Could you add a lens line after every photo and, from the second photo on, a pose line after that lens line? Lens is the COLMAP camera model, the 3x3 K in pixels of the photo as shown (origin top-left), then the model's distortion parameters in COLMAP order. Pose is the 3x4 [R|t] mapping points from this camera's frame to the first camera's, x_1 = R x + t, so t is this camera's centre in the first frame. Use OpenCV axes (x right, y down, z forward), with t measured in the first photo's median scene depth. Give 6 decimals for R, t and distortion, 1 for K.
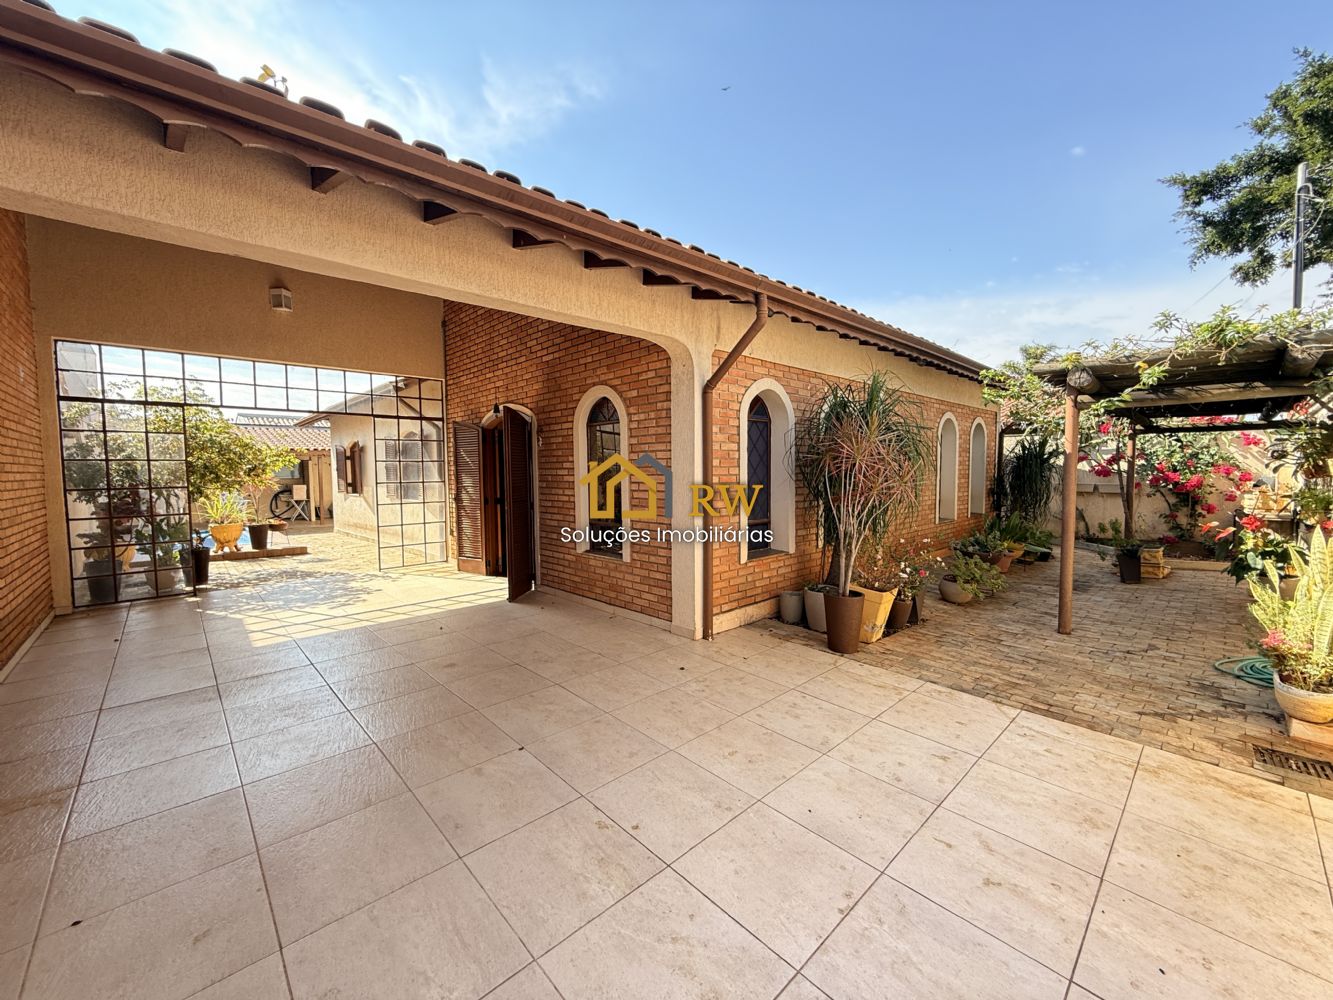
lens RADIAL K [[531.2, 0, 671.2], [0, 531.2, 501.0], [0, 0, 1]] dist [0.000748, 0.000392]
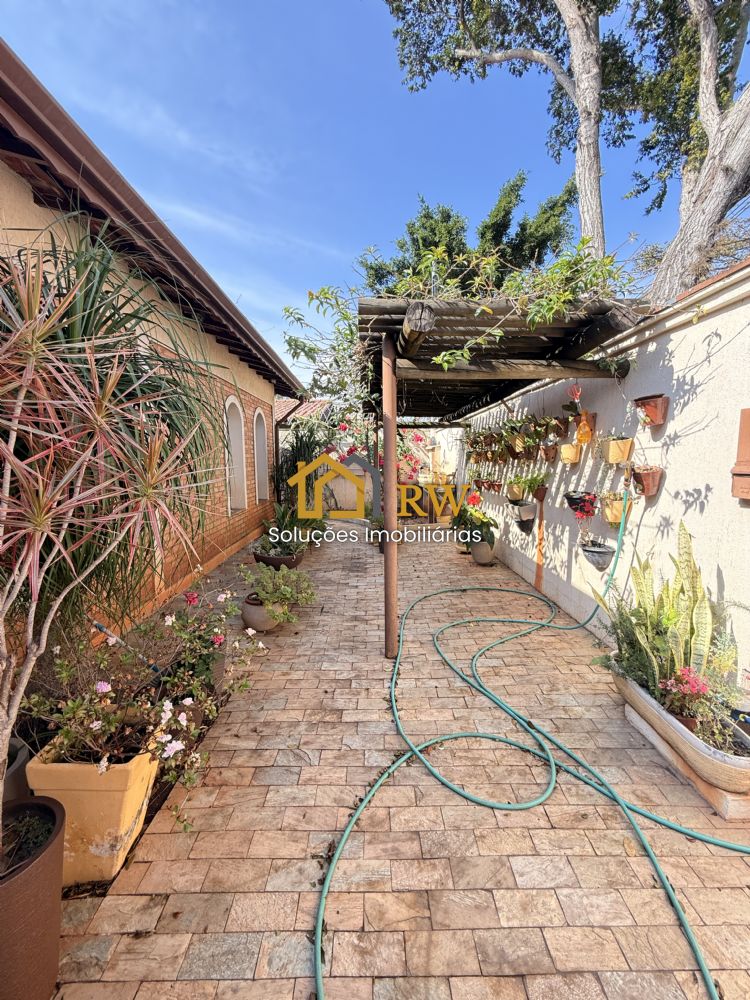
lens RADIAL K [[398.5, 0, 376.8], [0, 398.5, 499.2], [0, 0, 1]] dist [0.000748, 0.000392]
pose [[0.672113, -0.076496, 0.736486, 0.214112], [0.046752, 0.997049, 0.060894, -0.022601], [-0.738971, -0.006495, 0.673706, 0.446019]]
